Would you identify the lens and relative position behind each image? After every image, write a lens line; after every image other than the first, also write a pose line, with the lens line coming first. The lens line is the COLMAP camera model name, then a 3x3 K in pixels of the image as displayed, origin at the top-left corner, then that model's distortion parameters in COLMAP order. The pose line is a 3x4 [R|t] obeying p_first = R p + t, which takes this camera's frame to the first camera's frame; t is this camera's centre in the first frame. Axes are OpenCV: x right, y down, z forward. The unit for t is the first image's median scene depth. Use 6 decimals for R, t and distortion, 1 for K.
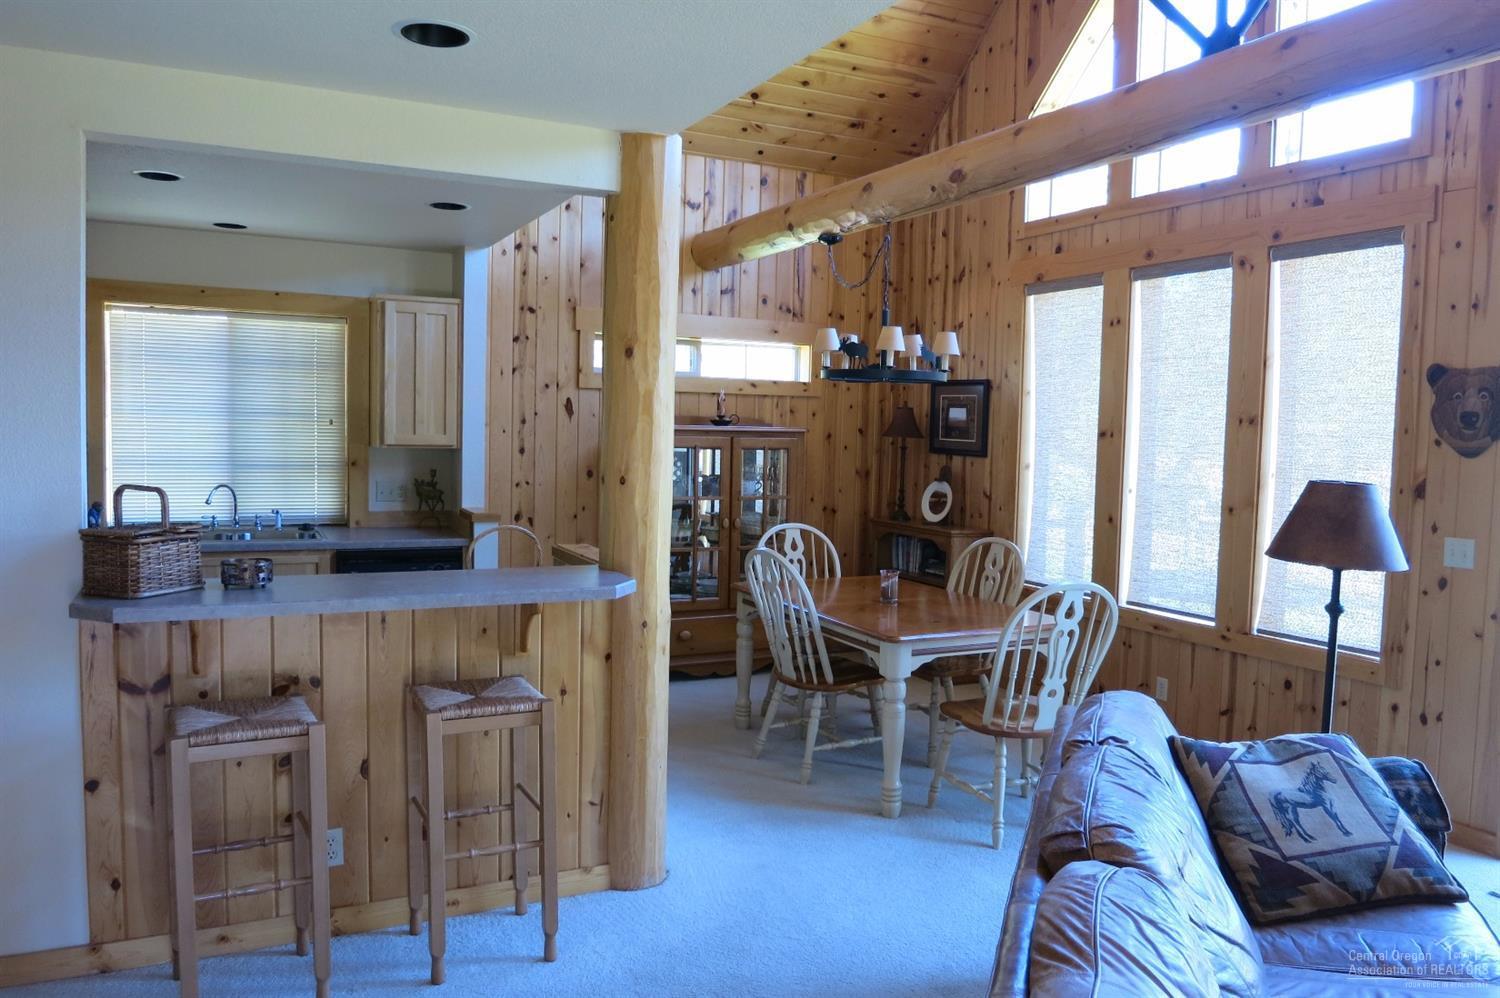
lens RADIAL K [[1086.6, 0, 750.0], [0, 1086.6, 499.0], [0, 0, 1]] dist [-0.039678, -0.000034]
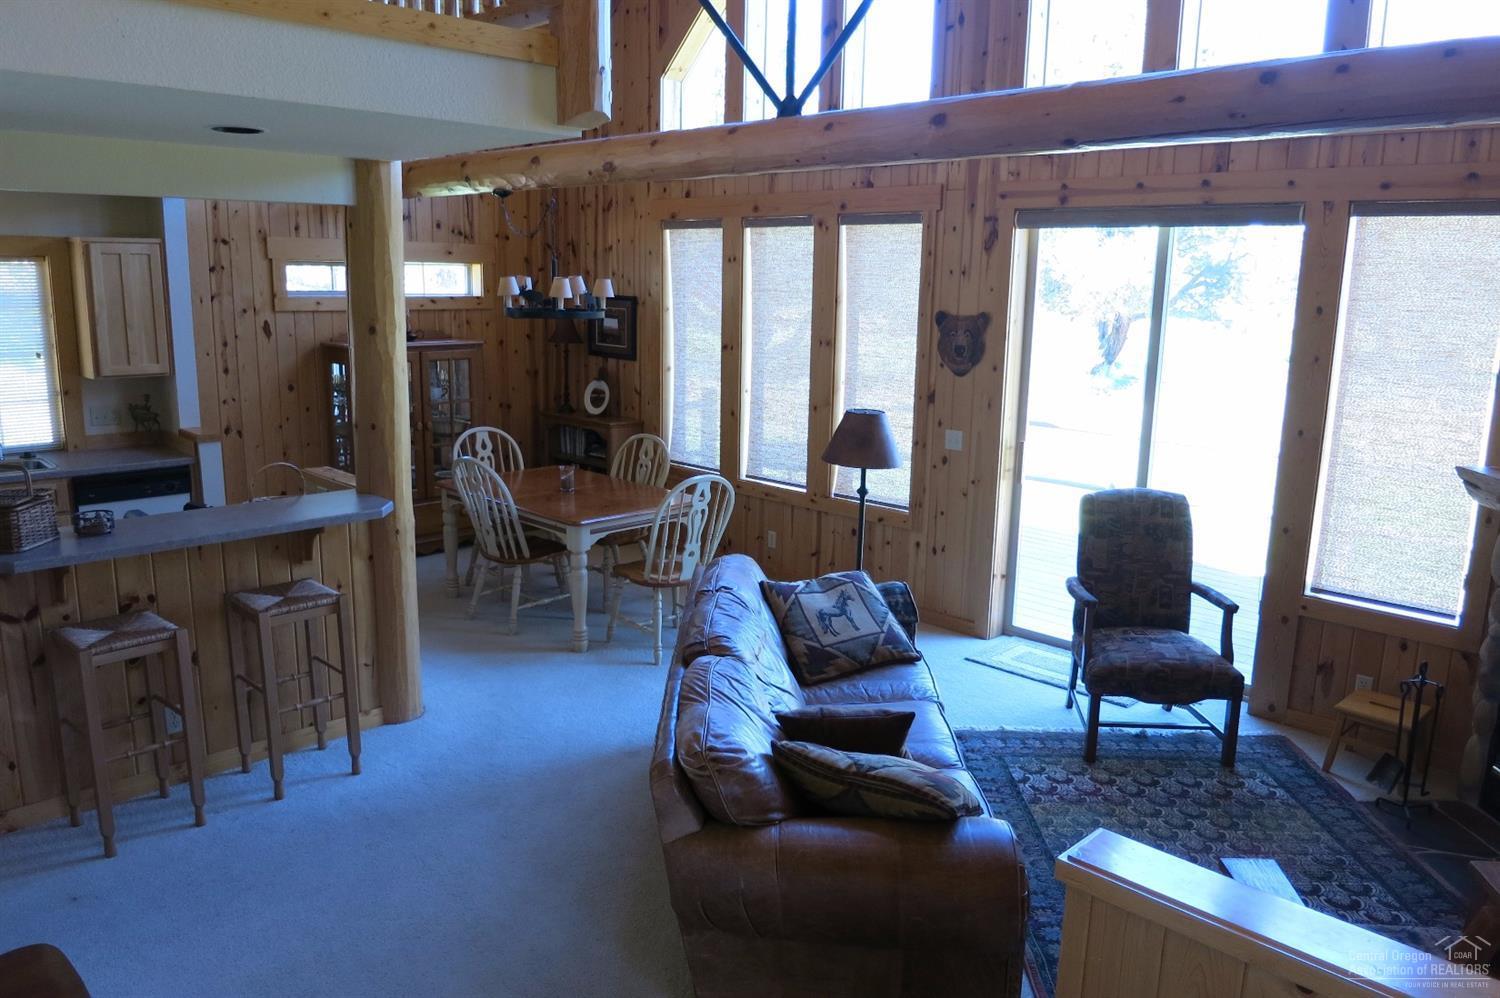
lens RADIAL K [[1079.9, 0, 750.0], [0, 1079.9, 499.0], [0, 0, 1]] dist [-0.022552, 0.001058]
pose [[0.947794, -0.068455, 0.311448, -0.070071], [0.024474, 0.989421, 0.142991, -0.077227], [-0.317941, -0.127904, 0.939443, -0.288534]]
